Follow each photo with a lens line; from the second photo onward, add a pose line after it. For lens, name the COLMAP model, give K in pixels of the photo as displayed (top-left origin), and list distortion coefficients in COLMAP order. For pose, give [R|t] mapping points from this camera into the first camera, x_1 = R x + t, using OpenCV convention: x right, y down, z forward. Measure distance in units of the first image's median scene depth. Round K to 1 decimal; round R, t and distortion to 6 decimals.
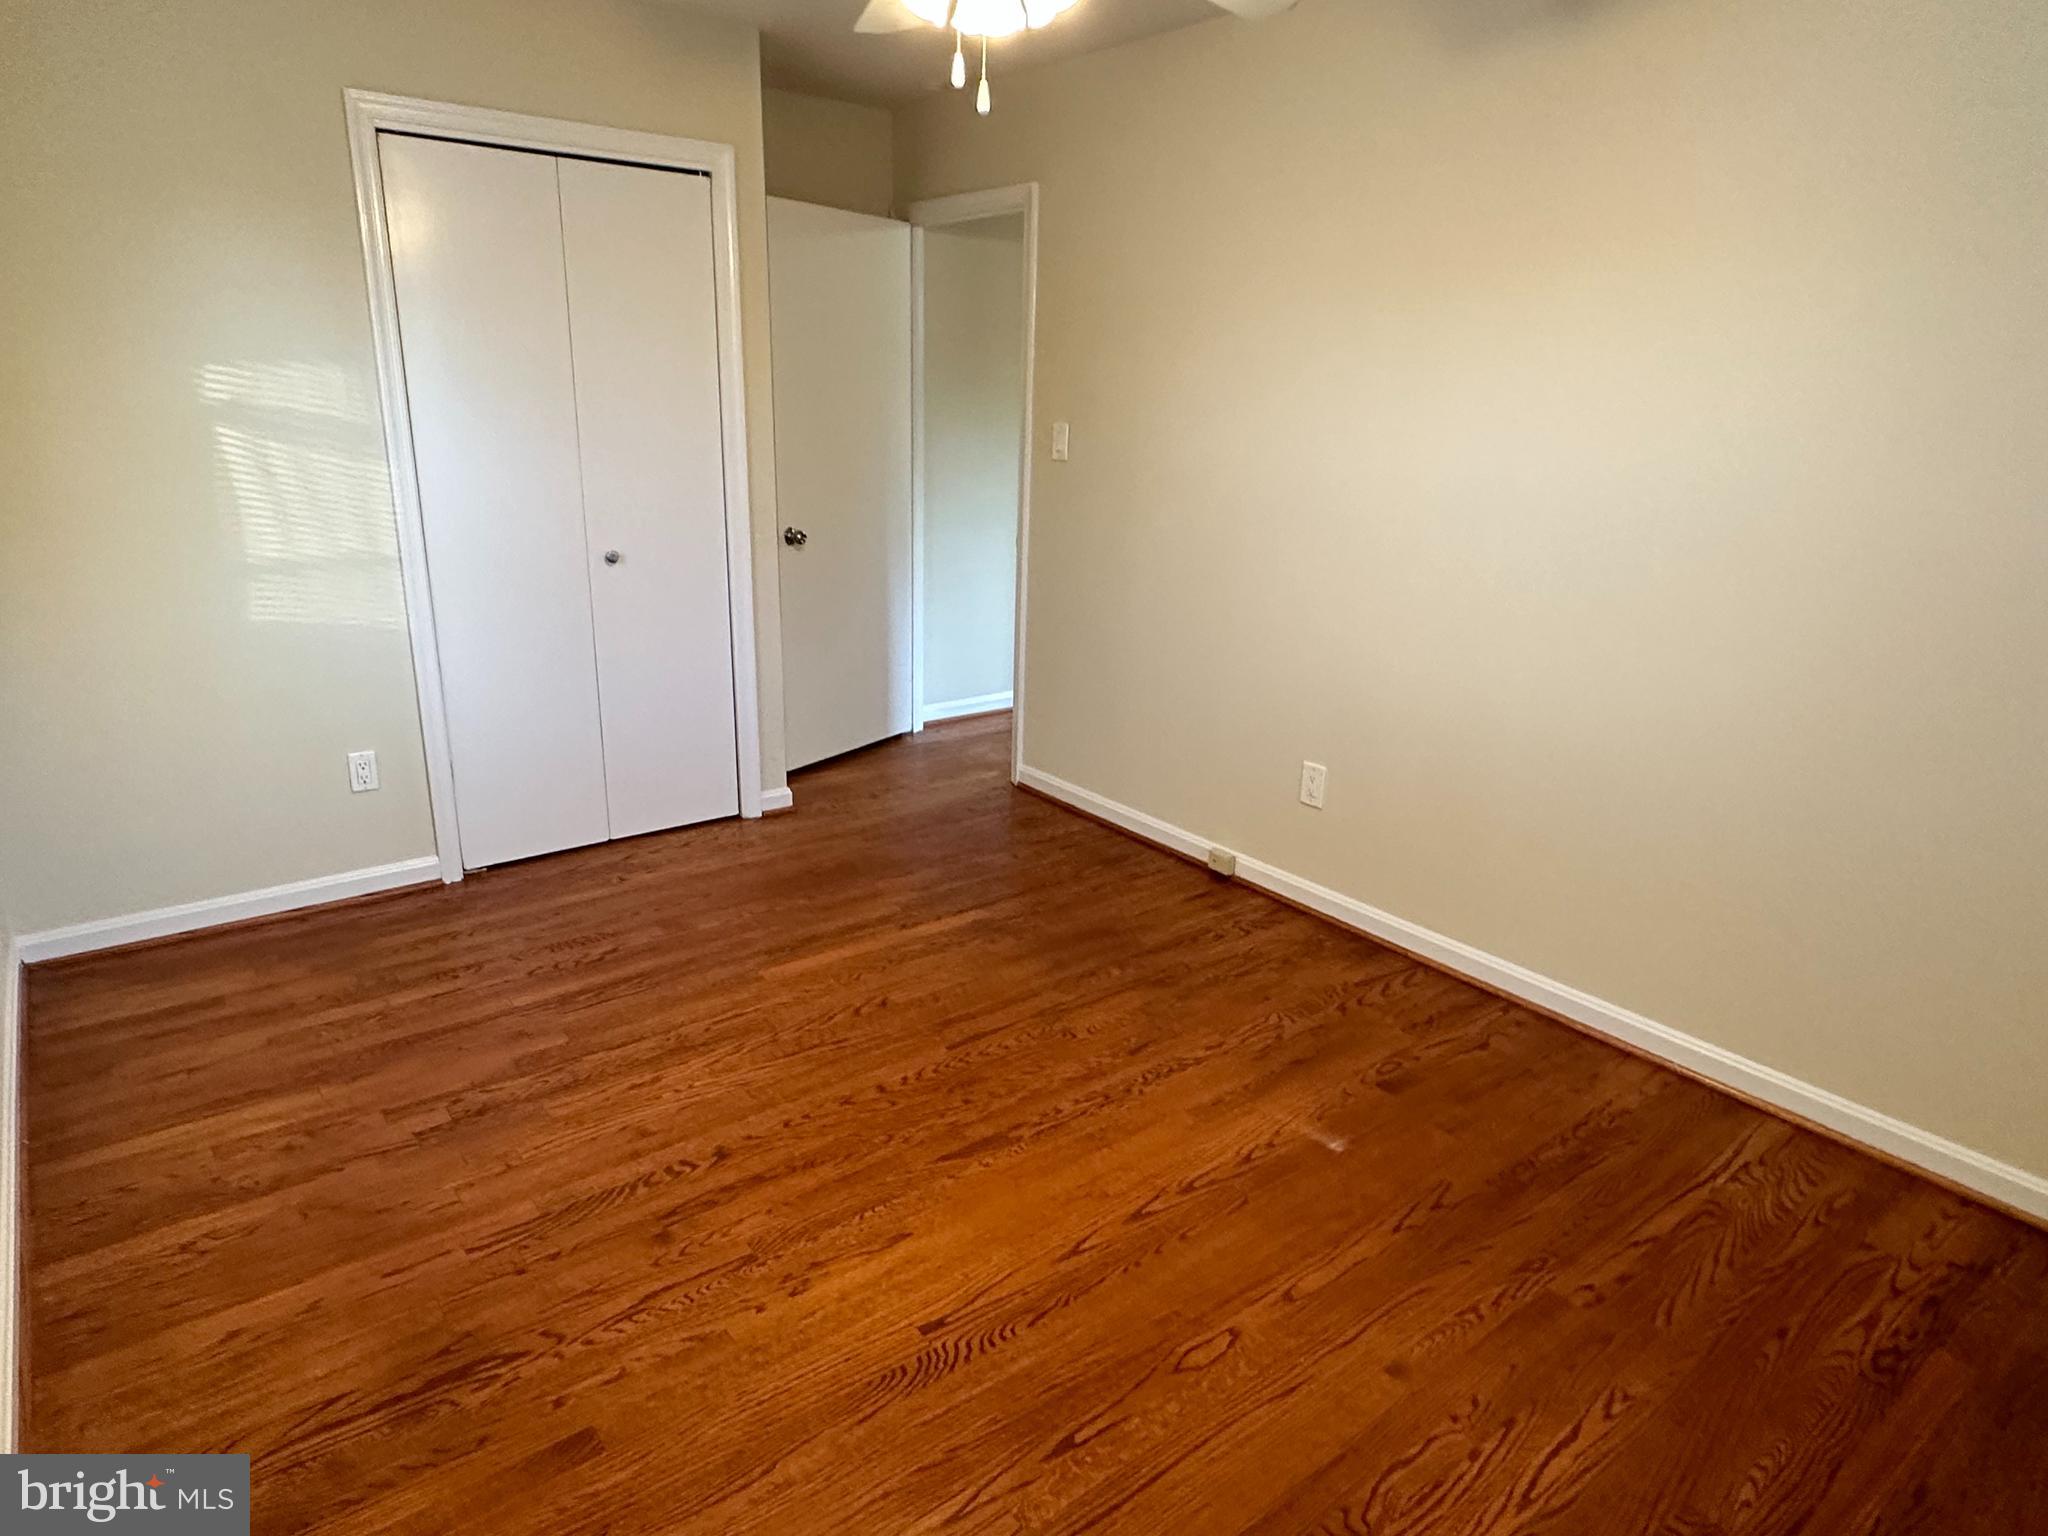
lens RADIAL K [[1197.6, 0, 1020.2], [0, 1197.6, 767.6], [0, 0, 1]] dist [0.008003, -0.001688]
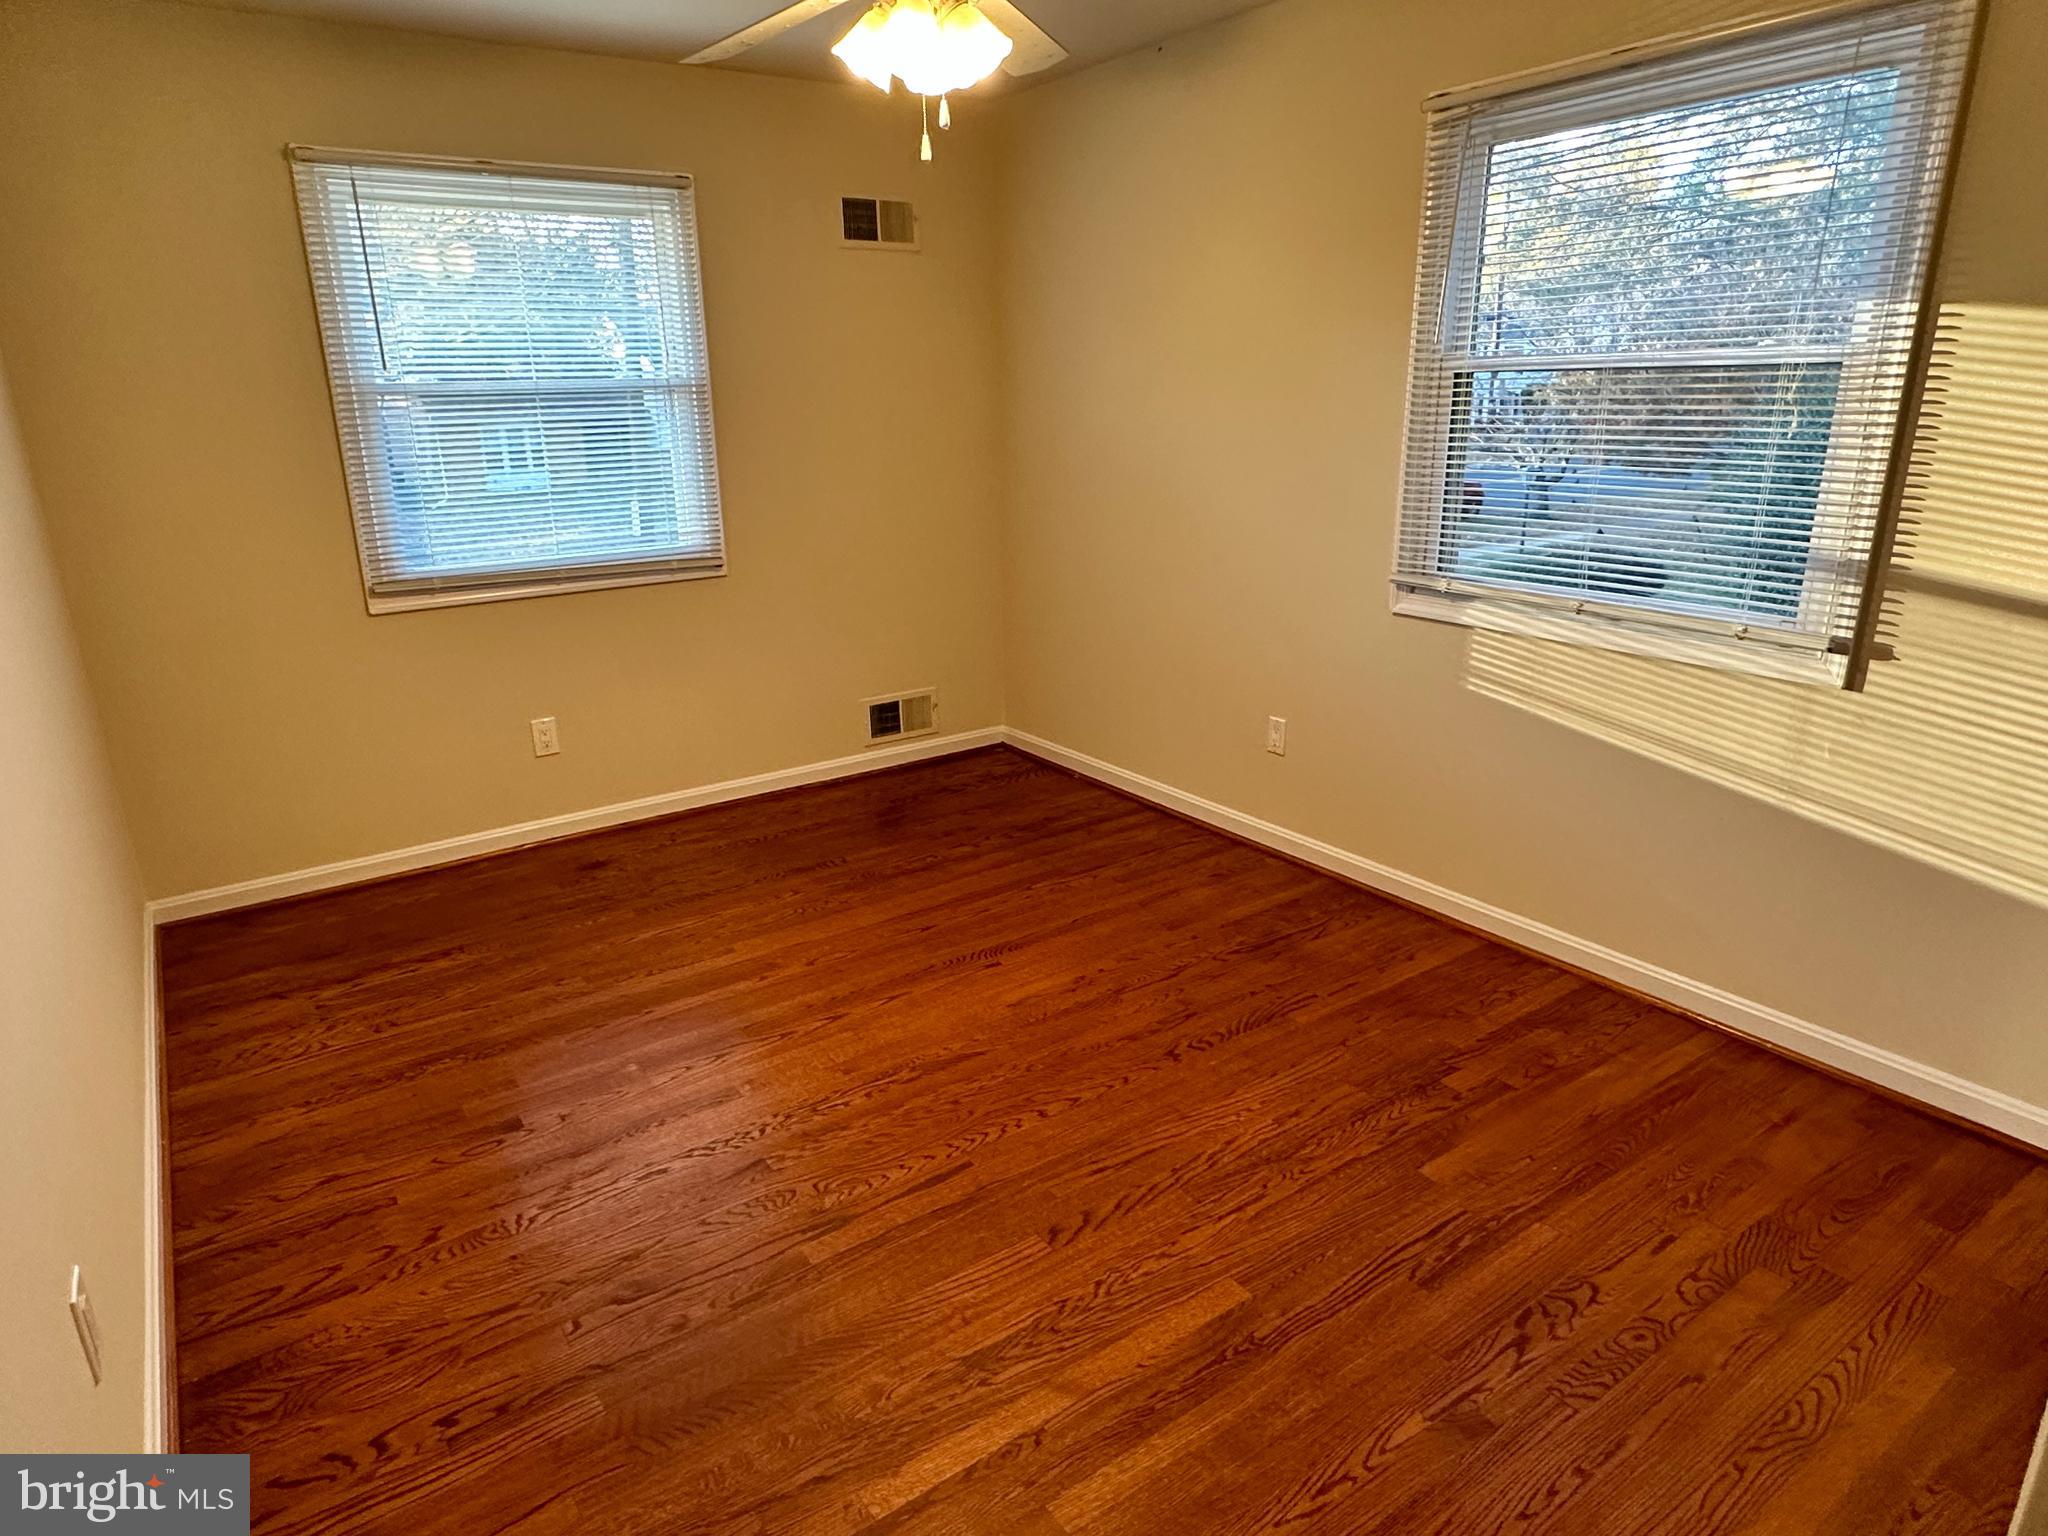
lens RADIAL K [[1197.6, 0, 1023.0], [0, 1197.6, 764.4], [0, 0, 1]] dist [0.008003, -0.001688]
pose [[-0.998330, -0.020808, 0.053896, -0.150628], [0.014331, 0.814539, 0.579932, -0.539205], [-0.055967, 0.579735, -0.812880, 1.663920]]
